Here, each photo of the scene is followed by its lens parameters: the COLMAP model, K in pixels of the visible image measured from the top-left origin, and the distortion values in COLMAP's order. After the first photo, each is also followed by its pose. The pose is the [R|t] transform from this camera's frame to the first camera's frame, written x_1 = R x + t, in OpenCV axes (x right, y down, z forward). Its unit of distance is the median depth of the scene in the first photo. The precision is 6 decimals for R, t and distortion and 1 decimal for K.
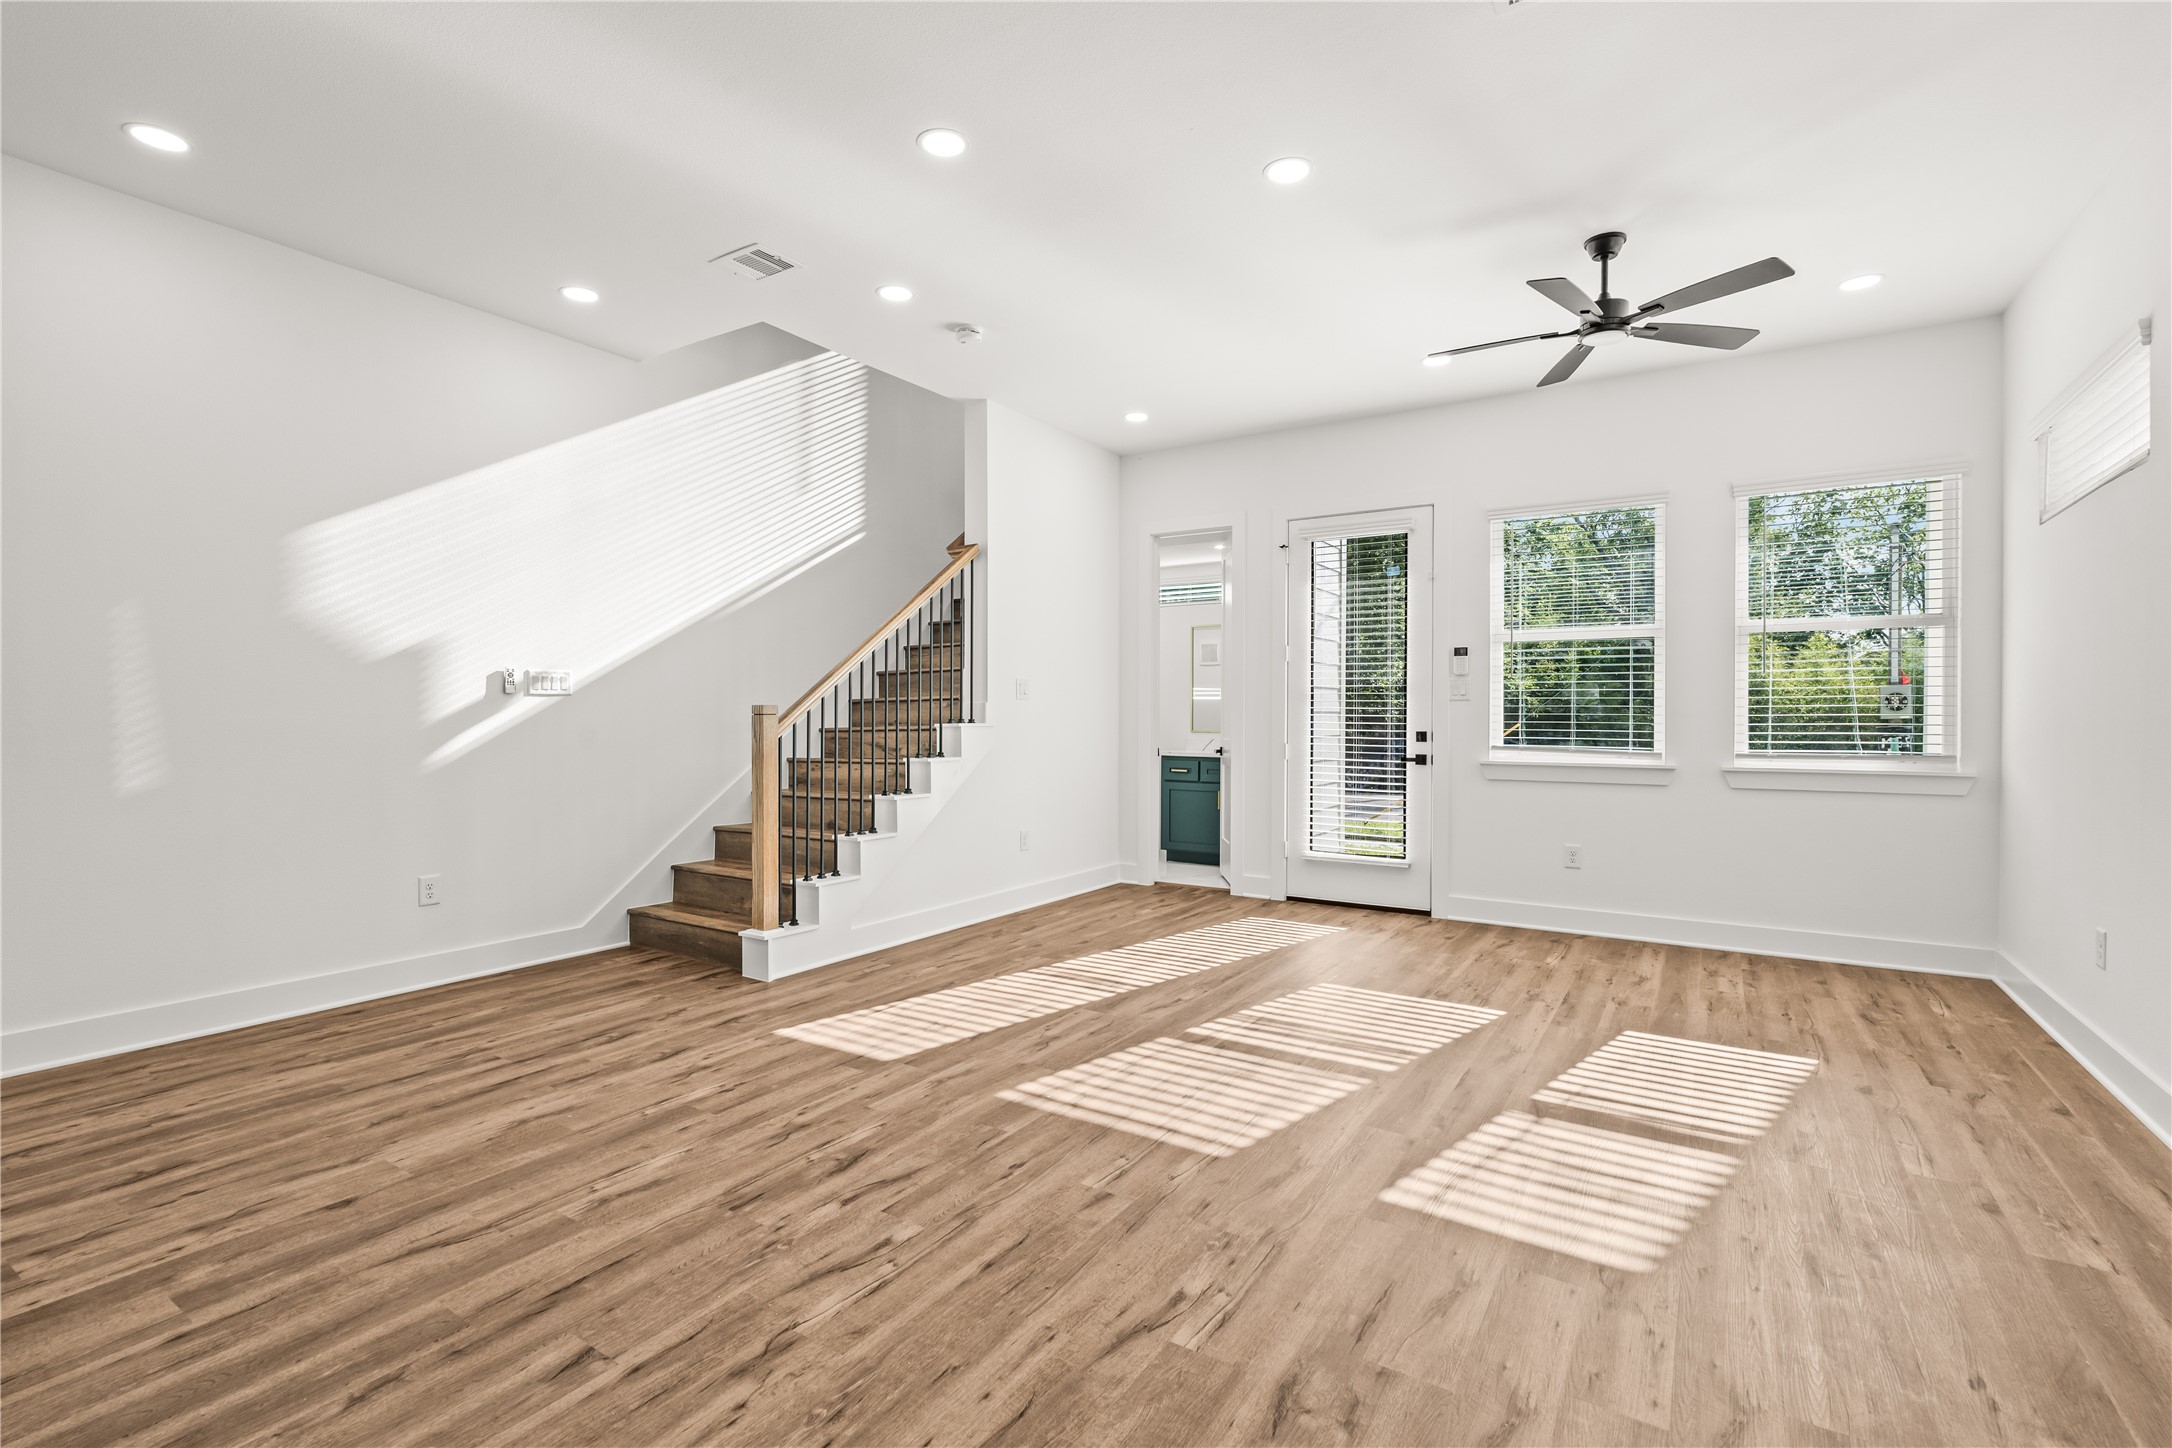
lens RADIAL K [[977.6, 0, 1088.7], [0, 977.6, 726.1], [0, 0, 1]] dist [-0.007895, 0.002307]
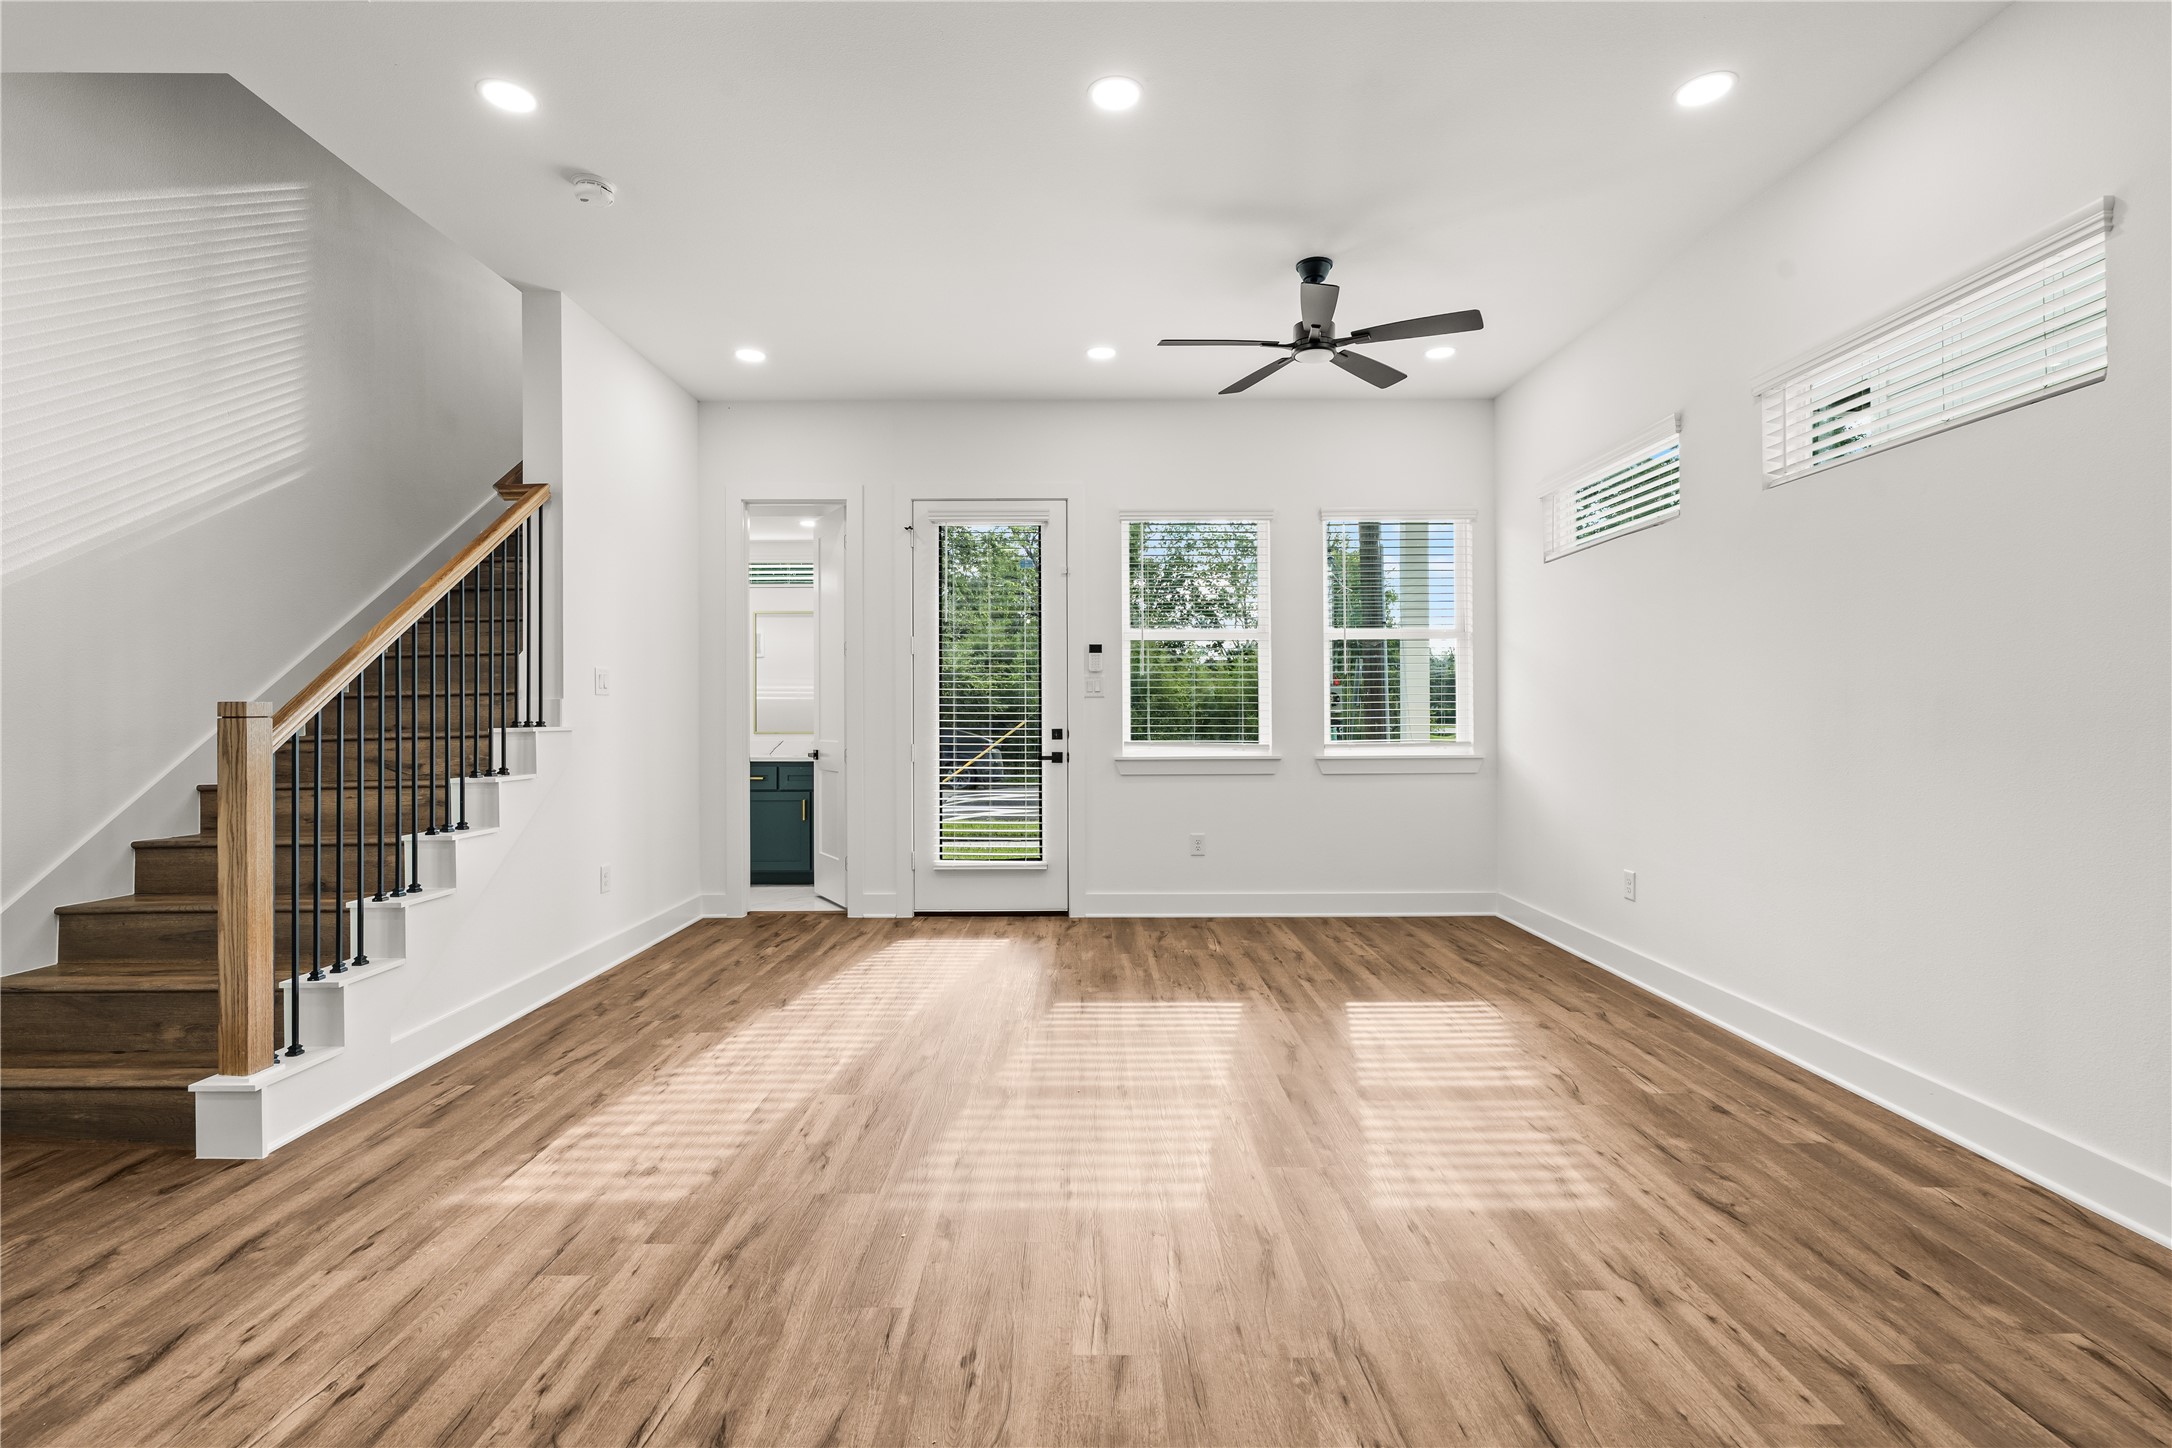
lens RADIAL K [[977.6, 0, 1086.4], [0, 977.6, 711.5], [0, 0, 1]] dist [-0.007895, 0.002307]
pose [[0.840143, -0.004997, 0.542342, -0.221335], [0.011684, 0.999892, -0.008888, -0.003625], [-0.542239, 0.013804, 0.840111, 0.210652]]
